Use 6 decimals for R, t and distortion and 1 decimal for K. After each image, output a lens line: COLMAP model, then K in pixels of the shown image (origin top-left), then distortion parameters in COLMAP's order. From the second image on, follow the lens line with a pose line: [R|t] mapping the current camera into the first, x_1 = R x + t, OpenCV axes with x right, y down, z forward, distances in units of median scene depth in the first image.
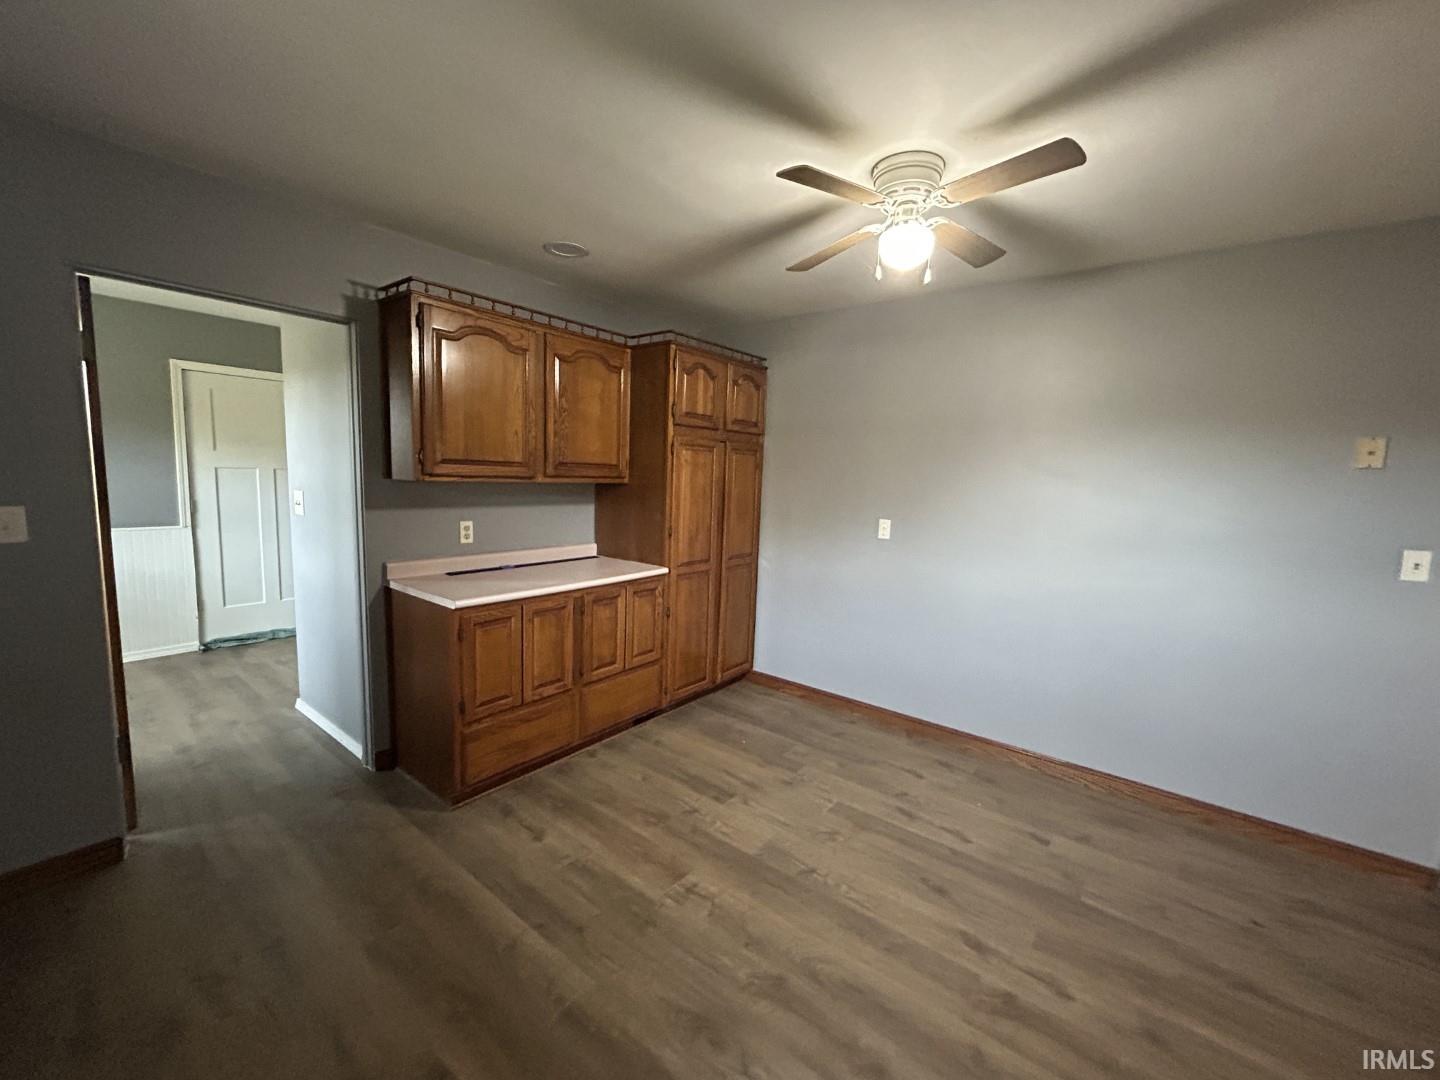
lens RADIAL K [[588.5, 0, 720.0], [0, 588.5, 540.0], [0, 0, 1]] dist [-0.002069, -0.000022]
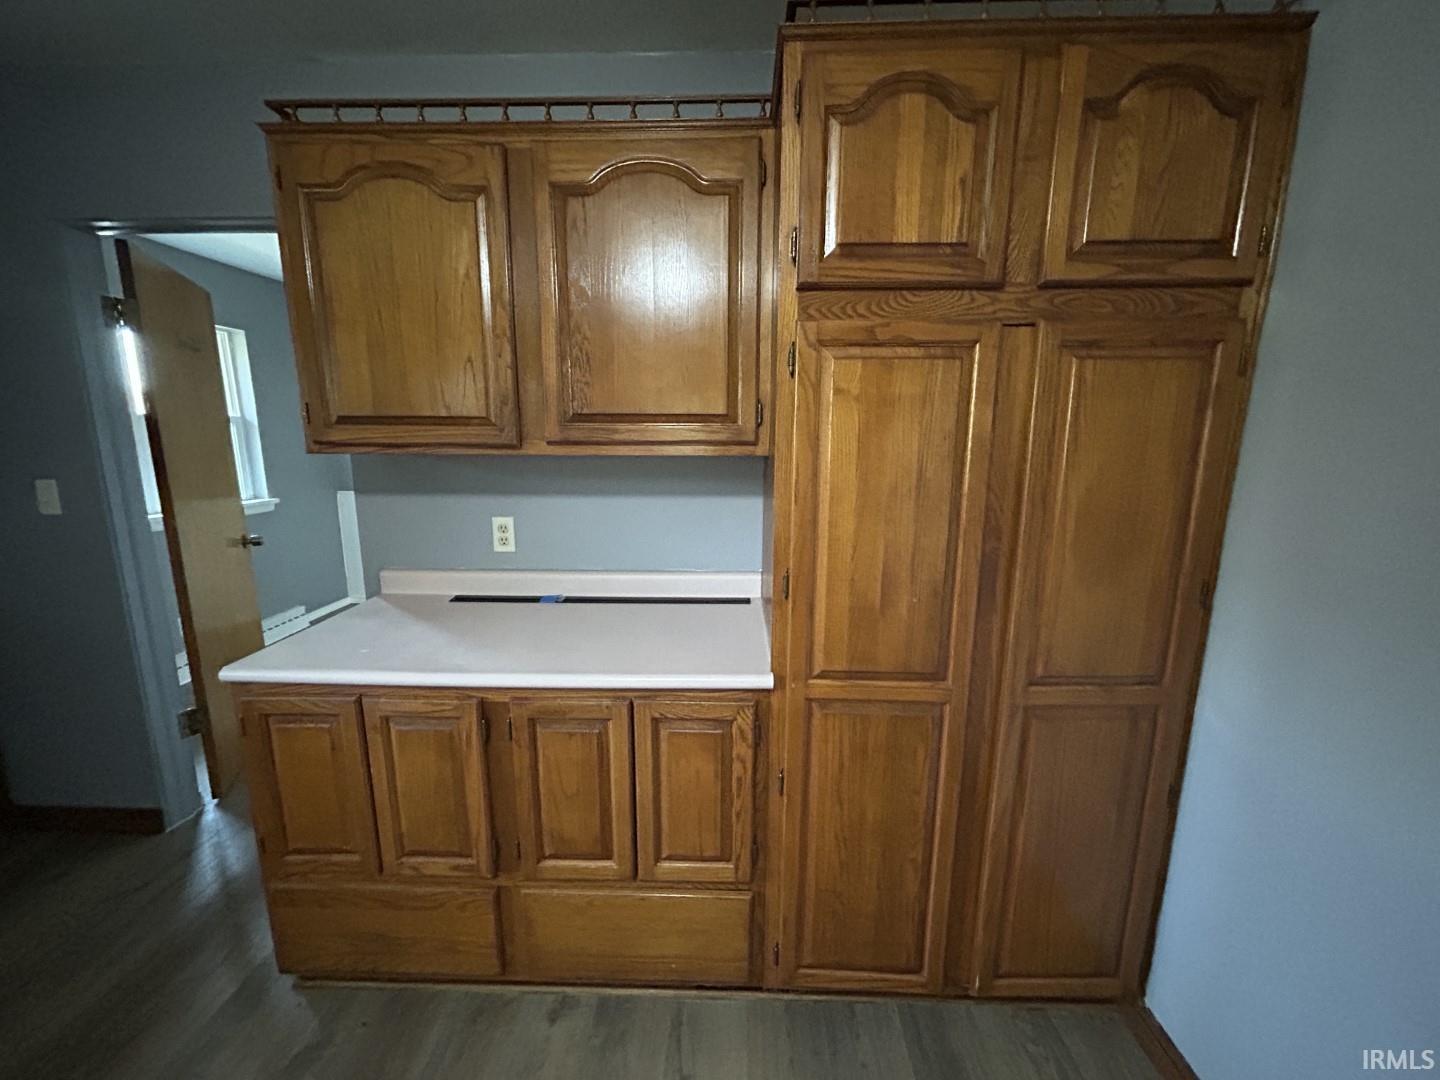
lens RADIAL K [[588.5, 0, 720.0], [0, 588.5, 540.0], [0, 0, 1]] dist [-0.002069, -0.000022]
pose [[0.590425, 0.116248, -0.798677, 0.187709], [-0.072920, 0.993209, 0.090656, -0.073468], [0.803791, 0.004714, 0.594893, 0.733686]]
